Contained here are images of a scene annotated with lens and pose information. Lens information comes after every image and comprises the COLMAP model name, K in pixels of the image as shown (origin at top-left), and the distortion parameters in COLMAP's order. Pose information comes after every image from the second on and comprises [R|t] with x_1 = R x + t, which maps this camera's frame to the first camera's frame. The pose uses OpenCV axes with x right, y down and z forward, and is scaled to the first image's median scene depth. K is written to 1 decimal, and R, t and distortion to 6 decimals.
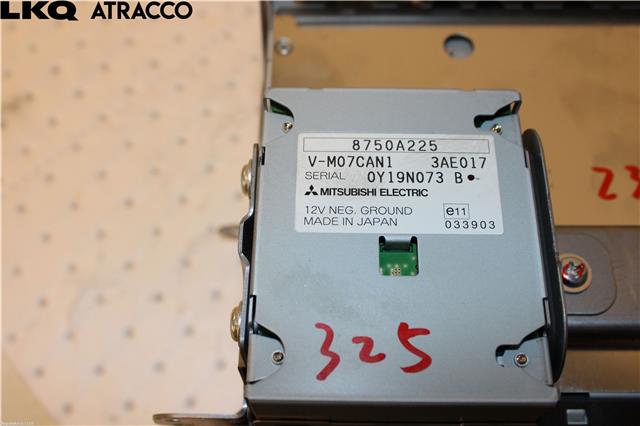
lens RADIAL K [[795.0, 0, 319.8], [0, 795.0, 212.9], [0, 0, 1]] dist [-0.019750, 0.000000]
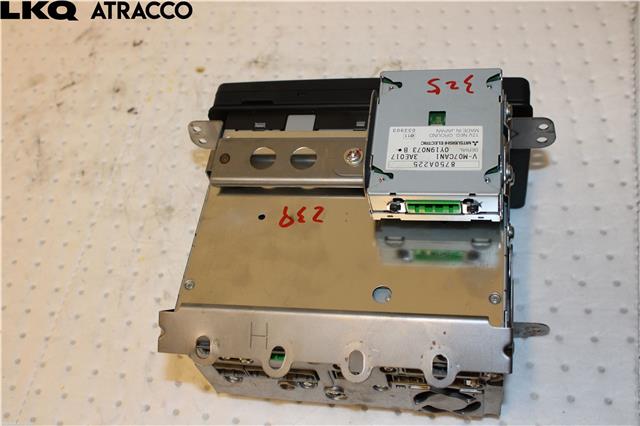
lens RADIAL K [[795.0, 0, 320.1], [0, 795.0, 212.4], [0, 0, 1]] dist [-0.019750, 0.000000]
pose [[-0.983523, 0.001258, 0.180781, 0.014054], [-0.029253, -0.987905, -0.152273, 0.127309], [0.178403, -0.155052, 0.971664, -1.196050]]
